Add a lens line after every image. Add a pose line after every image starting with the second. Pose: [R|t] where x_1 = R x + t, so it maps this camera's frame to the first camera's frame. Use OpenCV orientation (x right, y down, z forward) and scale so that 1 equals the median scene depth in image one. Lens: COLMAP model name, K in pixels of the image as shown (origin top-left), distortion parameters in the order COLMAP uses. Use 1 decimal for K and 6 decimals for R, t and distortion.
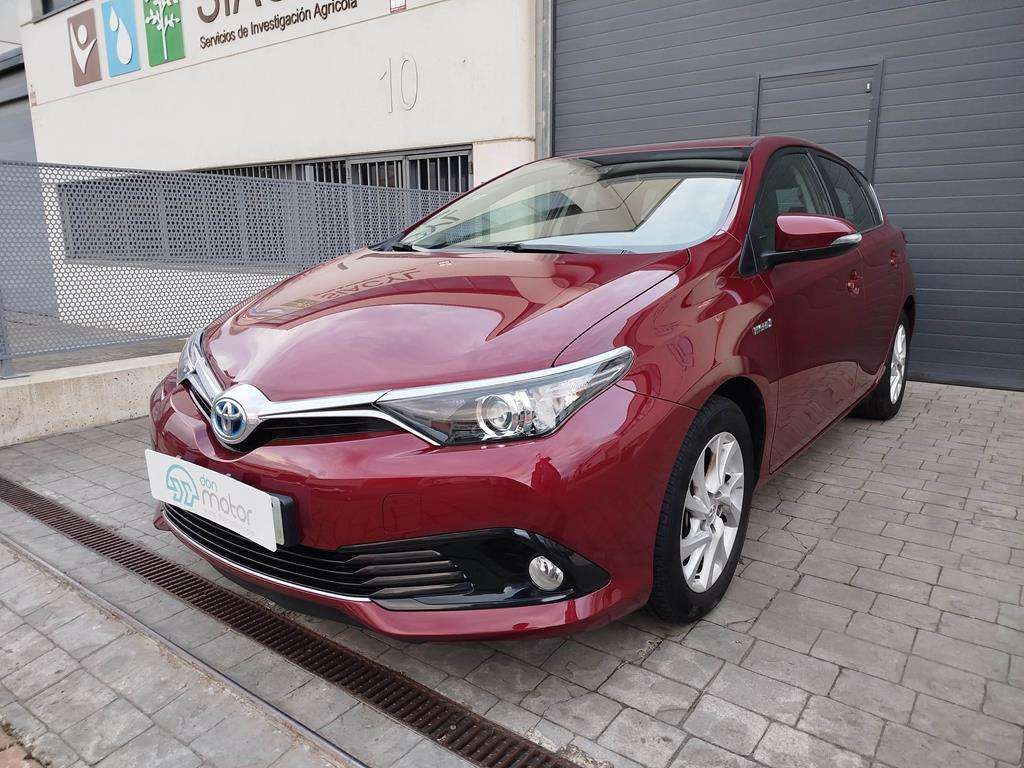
lens RADIAL K [[712.5, 0, 512.0], [0, 712.5, 384.0], [0, 0, 1]] dist [0.007739, -0.002400]
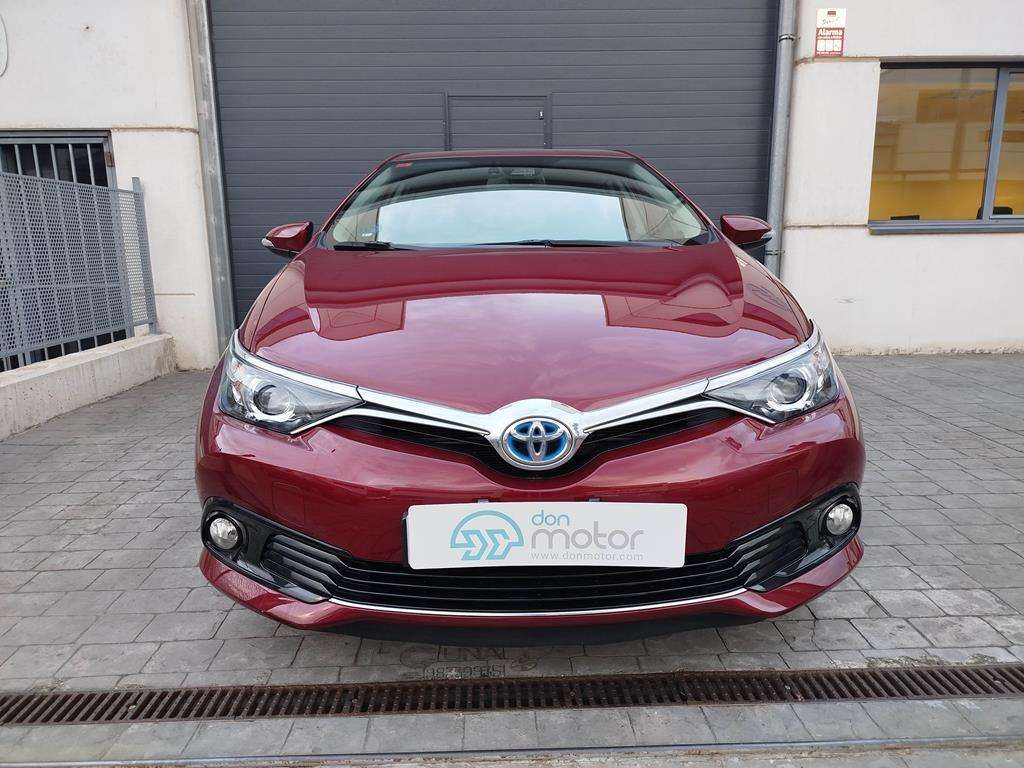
lens RADIAL K [[708.7, 0, 512.0], [0, 708.7, 384.0], [0, 0, 1]] dist [0.057868, -0.070244]
pose [[0.781383, -0.123953, 0.611618, -0.863895], [0.134496, 0.990492, 0.028909, -0.043248], [-0.609386, 0.059672, 0.790625, 0.332371]]
